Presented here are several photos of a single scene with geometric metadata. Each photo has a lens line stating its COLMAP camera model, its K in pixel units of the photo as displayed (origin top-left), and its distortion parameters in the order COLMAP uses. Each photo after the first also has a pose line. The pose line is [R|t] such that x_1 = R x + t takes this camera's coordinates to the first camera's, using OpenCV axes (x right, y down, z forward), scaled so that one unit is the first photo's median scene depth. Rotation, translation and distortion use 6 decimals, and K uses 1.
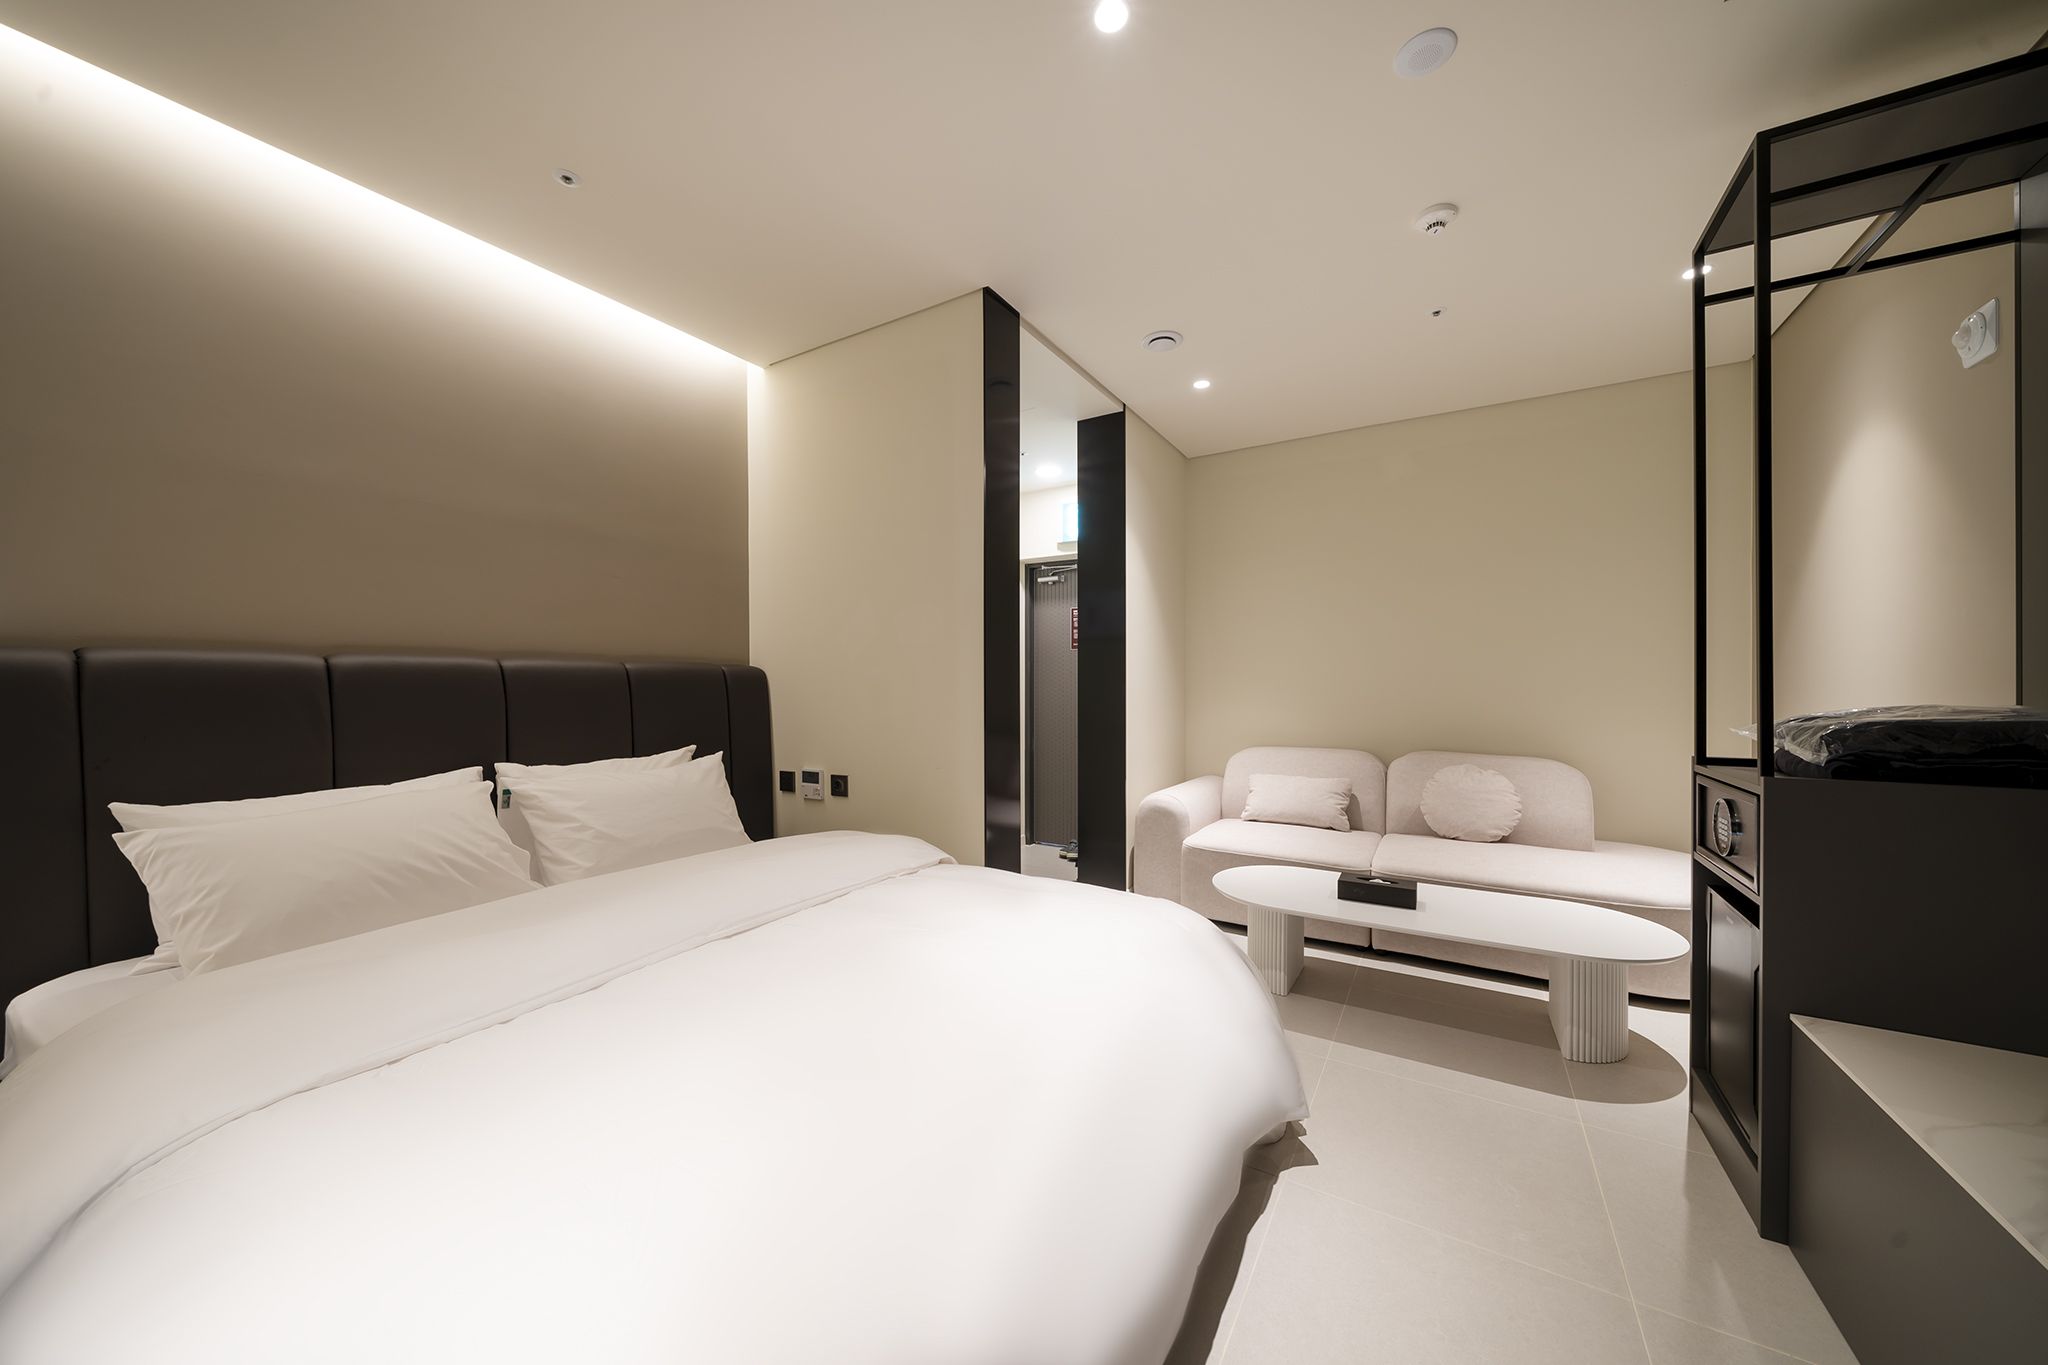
lens RADIAL K [[701.9, 0, 1024.0], [0, 701.9, 682.5], [0, 0, 1]] dist [0.001229, 0.000056]
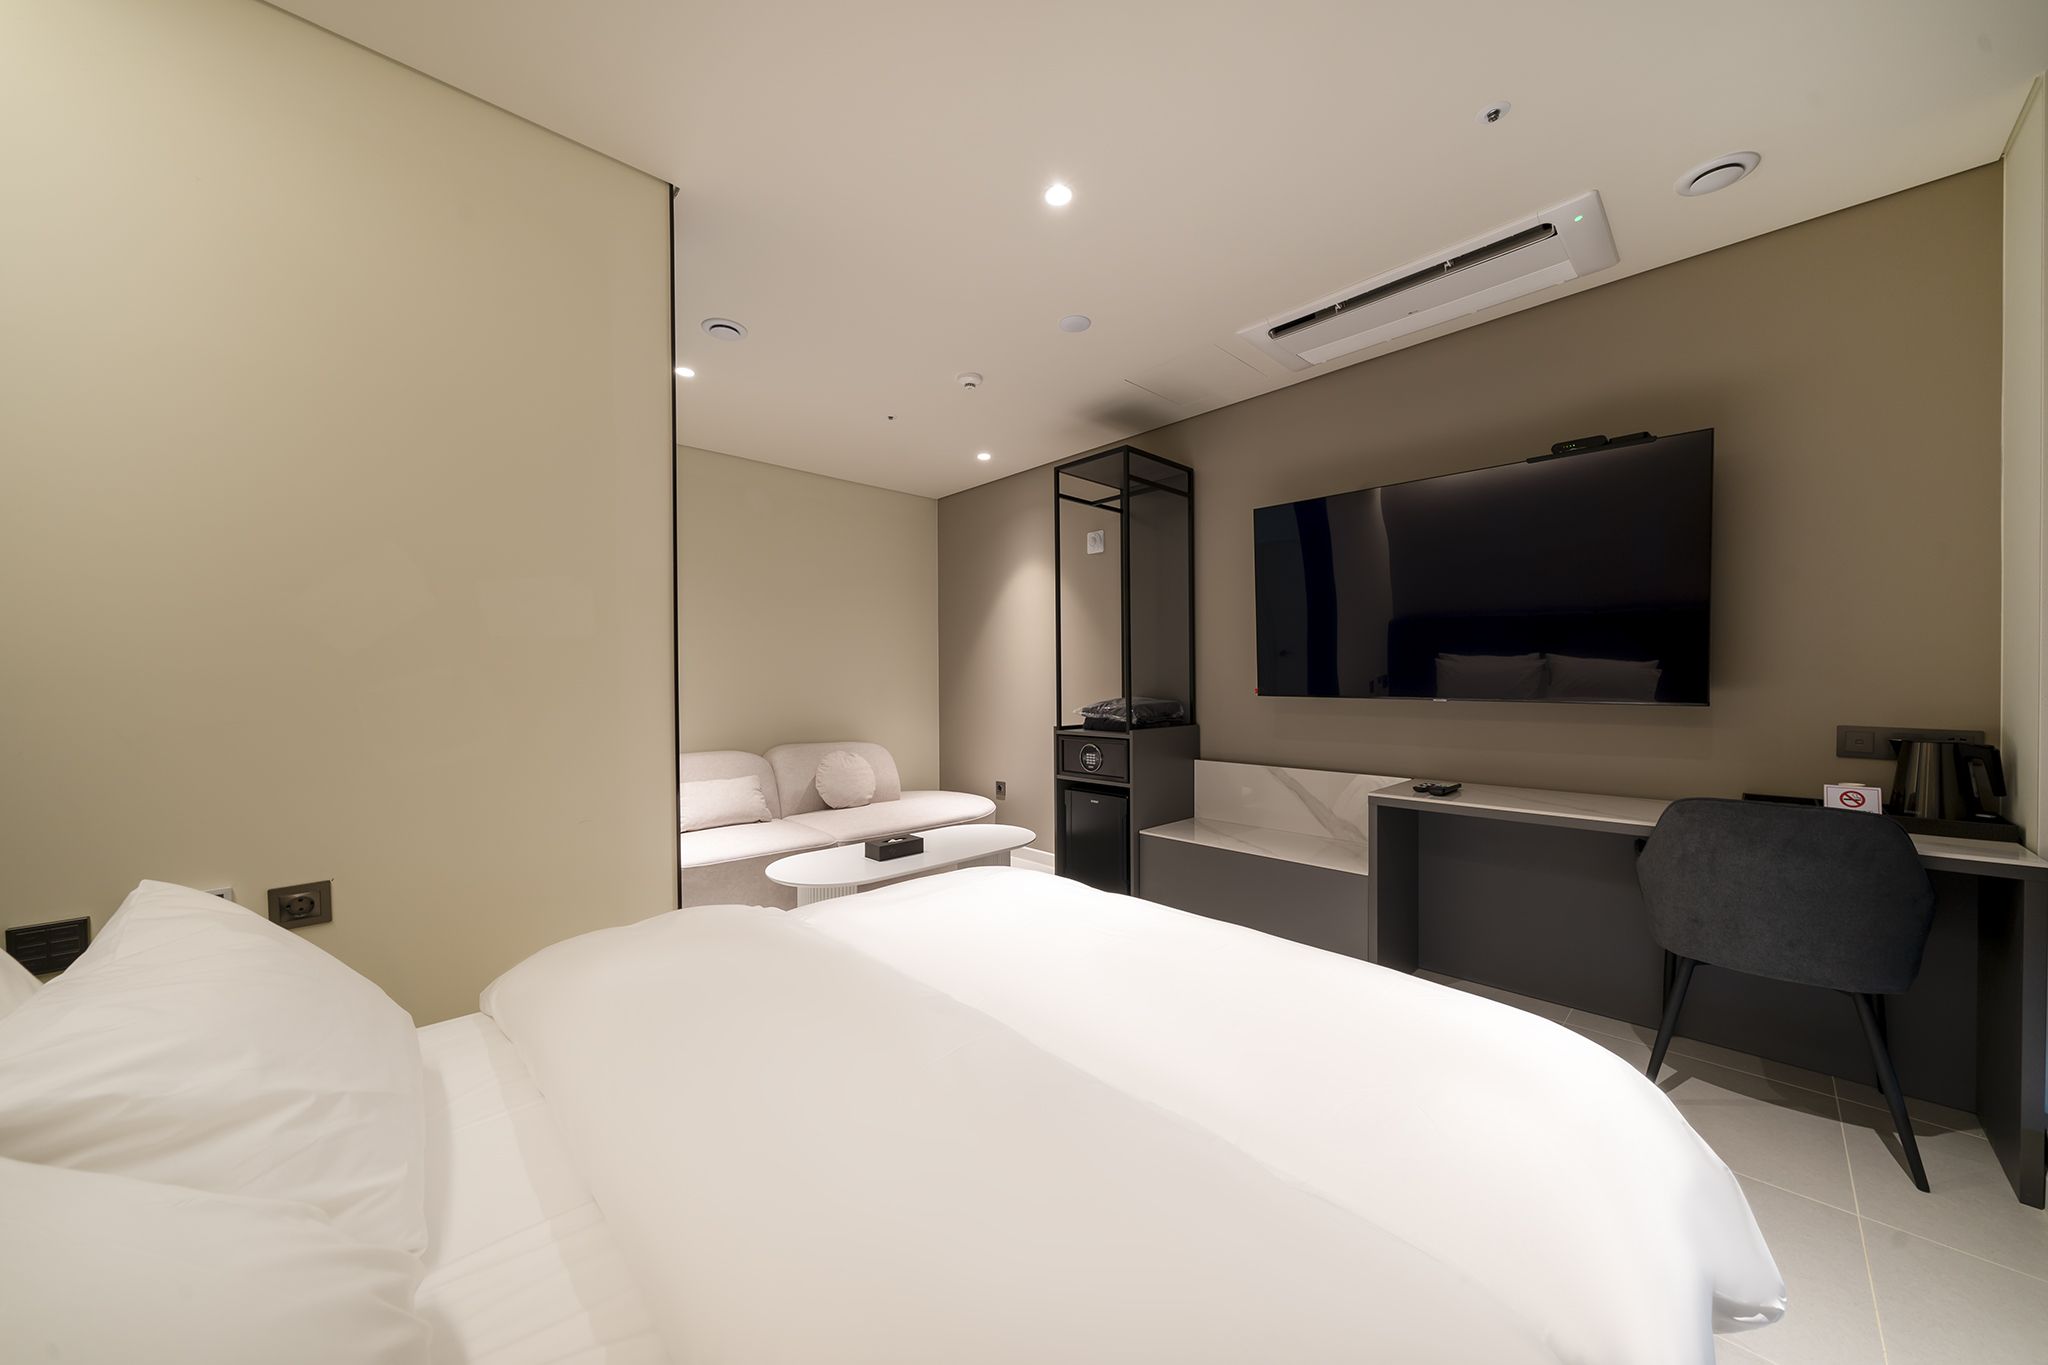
lens RADIAL K [[701.9, 0, 1024.0], [0, 701.9, 682.5], [0, 0, 1]] dist [0.001229, 0.000056]
pose [[0.257136, 0.000681, 0.966375, -0.617139], [0.000031, 1.000000, -0.000712, -0.010137], [-0.966375, 0.000213, 0.257136, 0.380627]]
